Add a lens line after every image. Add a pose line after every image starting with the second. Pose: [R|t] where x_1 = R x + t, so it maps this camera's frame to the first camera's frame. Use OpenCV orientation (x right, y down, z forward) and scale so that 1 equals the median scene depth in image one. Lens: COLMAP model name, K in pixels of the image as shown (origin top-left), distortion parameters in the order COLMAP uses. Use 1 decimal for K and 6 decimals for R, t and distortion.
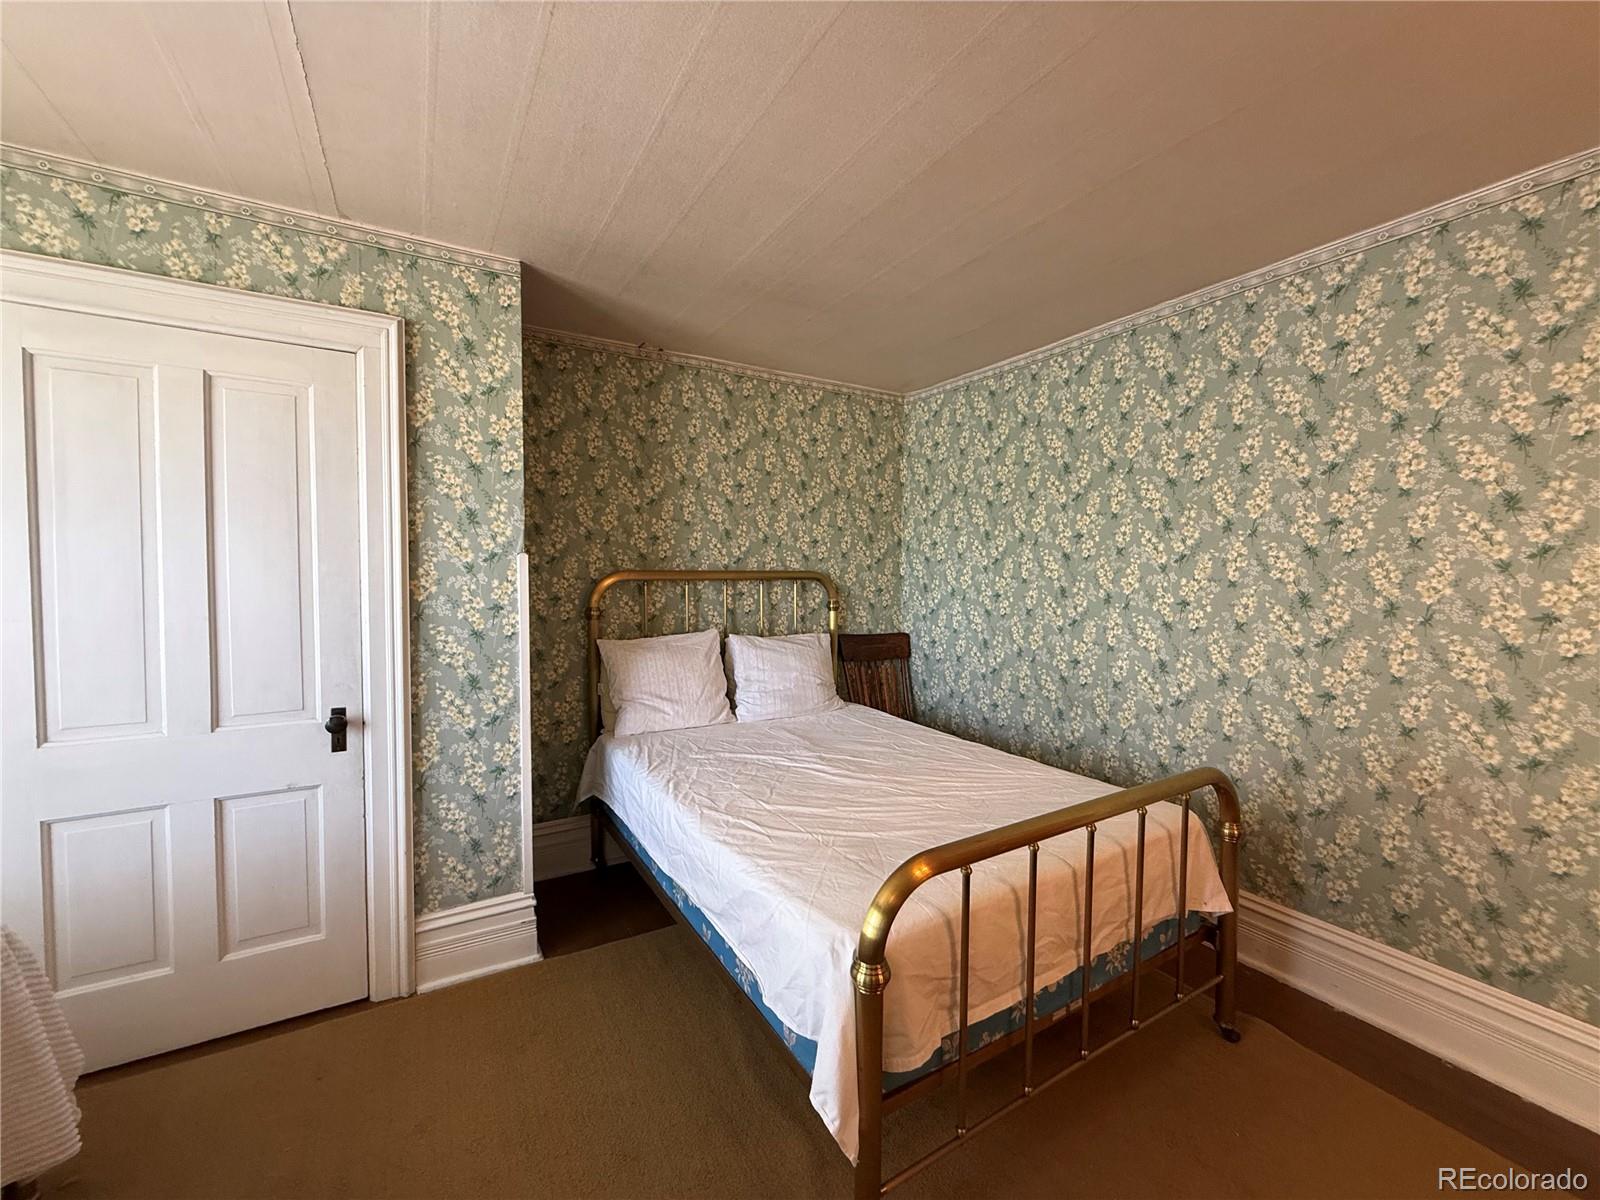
lens RADIAL K [[633.9, 0, 802.6], [0, 633.9, 594.8], [0, 0, 1]] dist [0.002705, -0.000964]
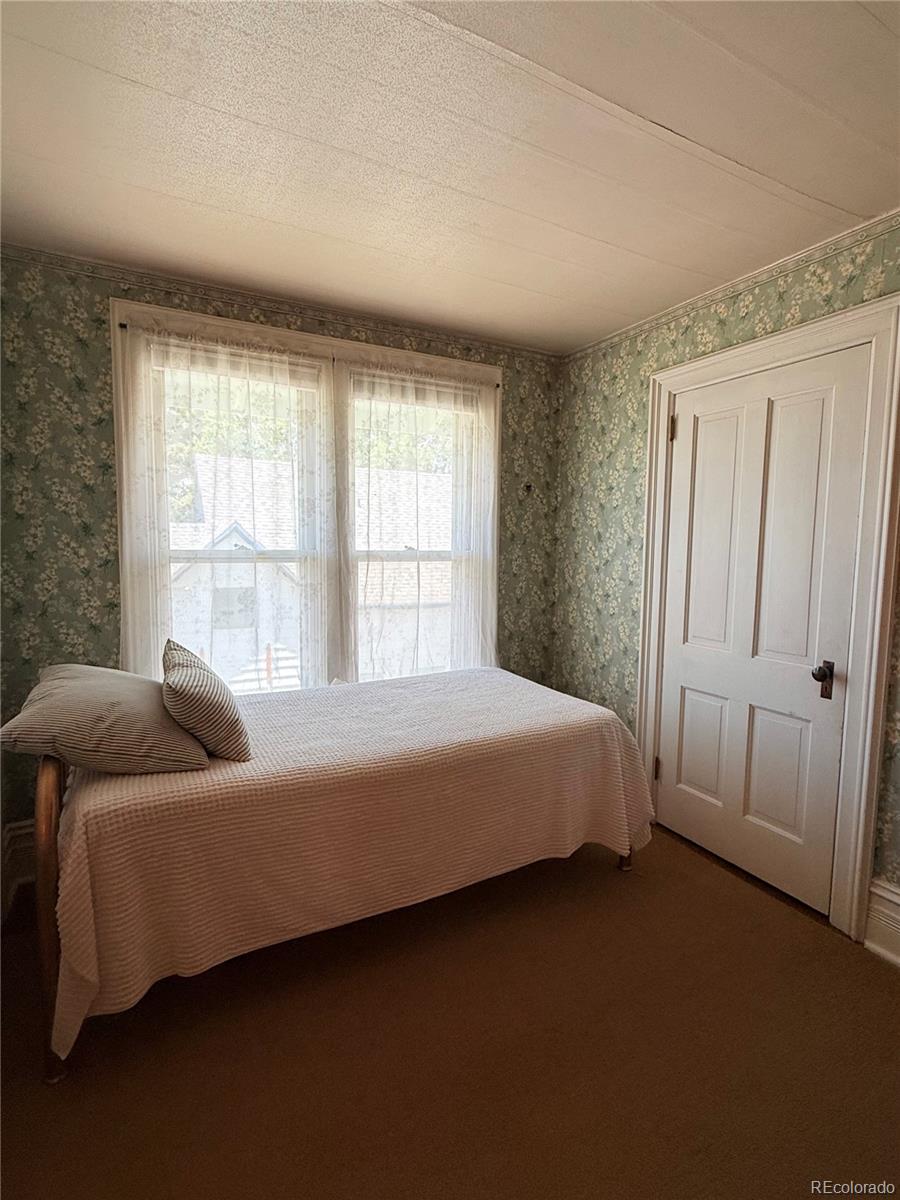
lens RADIAL K [[592.4, 0, 453.7], [0, 592.4, 595.3], [0, 0, 1]] dist [0.011721, 0.000437]
pose [[-0.039667, 0.084876, -0.995602, 0.338016], [-0.043615, 0.995289, 0.086587, -0.006694], [0.998261, 0.046857, -0.035778, 0.311310]]
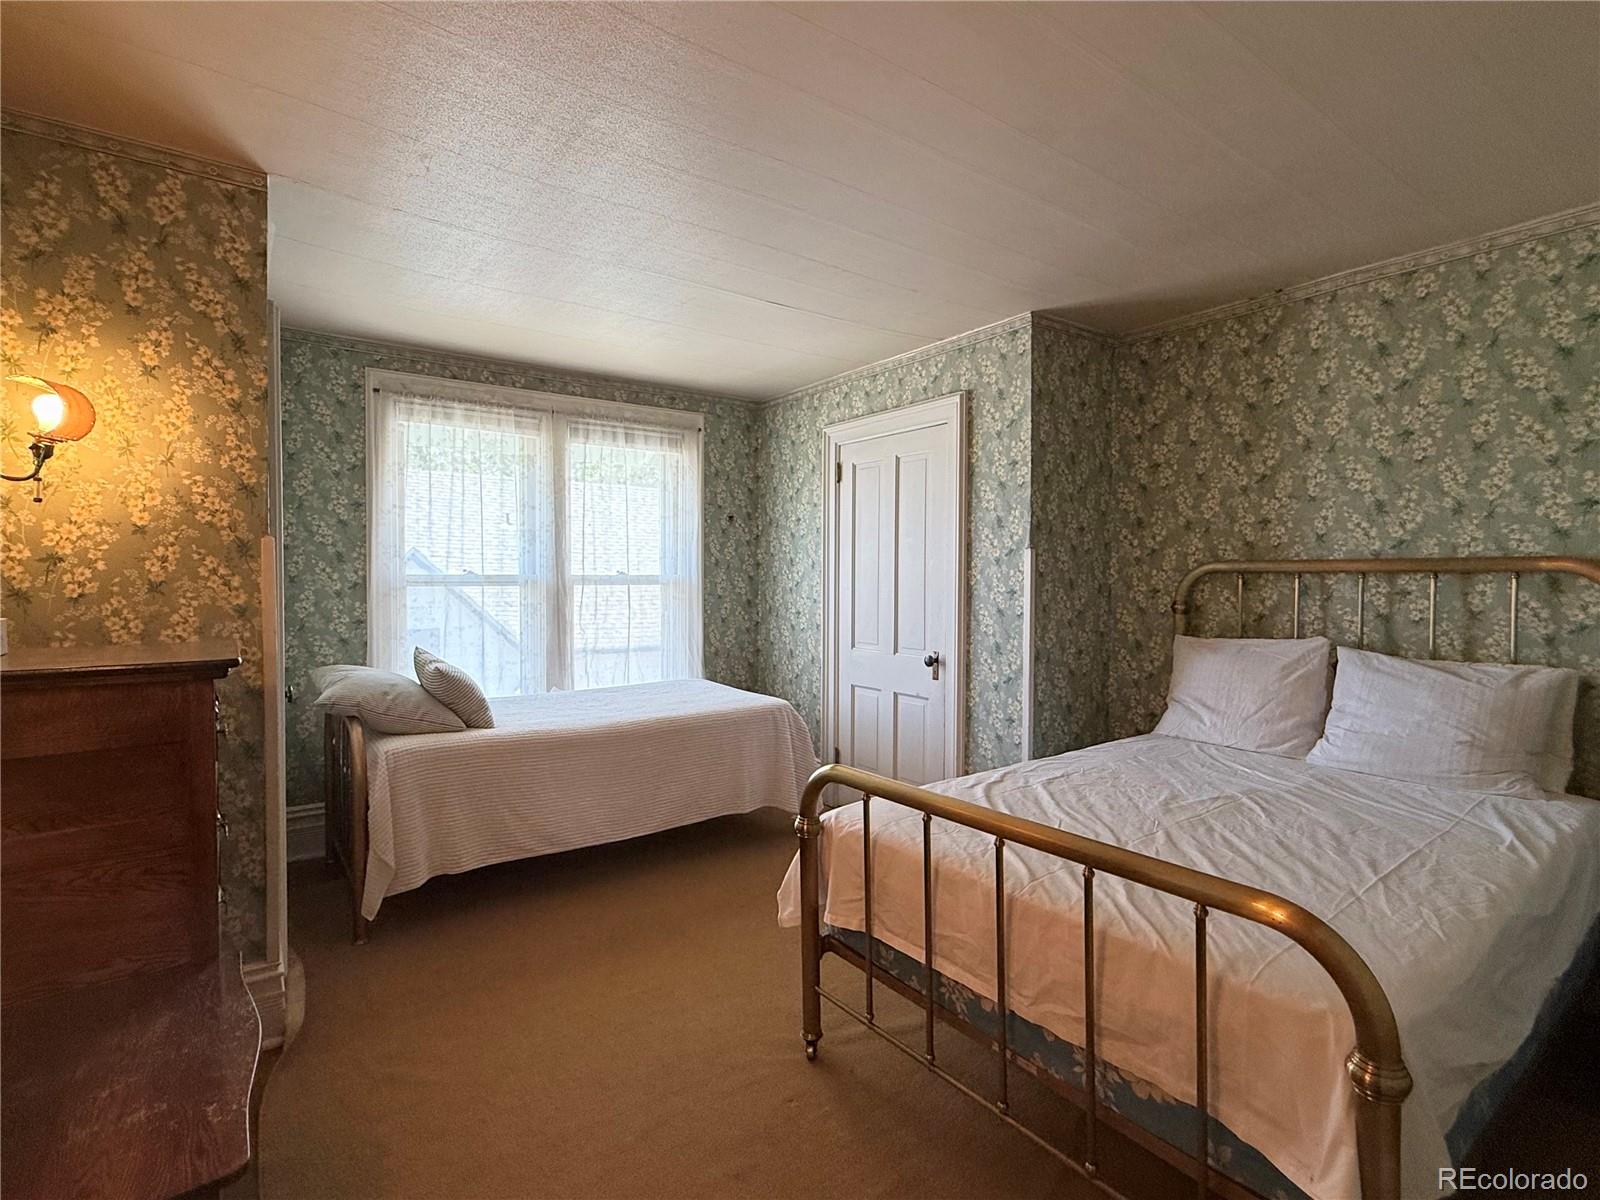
lens RADIAL K [[789.9, 0, 794.7], [0, 789.9, 591.7], [0, 0, 1]] dist [0.011721, 0.000437]
pose [[0.087285, 0.018353, -0.996014, 1.063969], [-0.035009, 0.999269, 0.015345, 0.010621], [0.995568, 0.033530, 0.087864, 0.427580]]
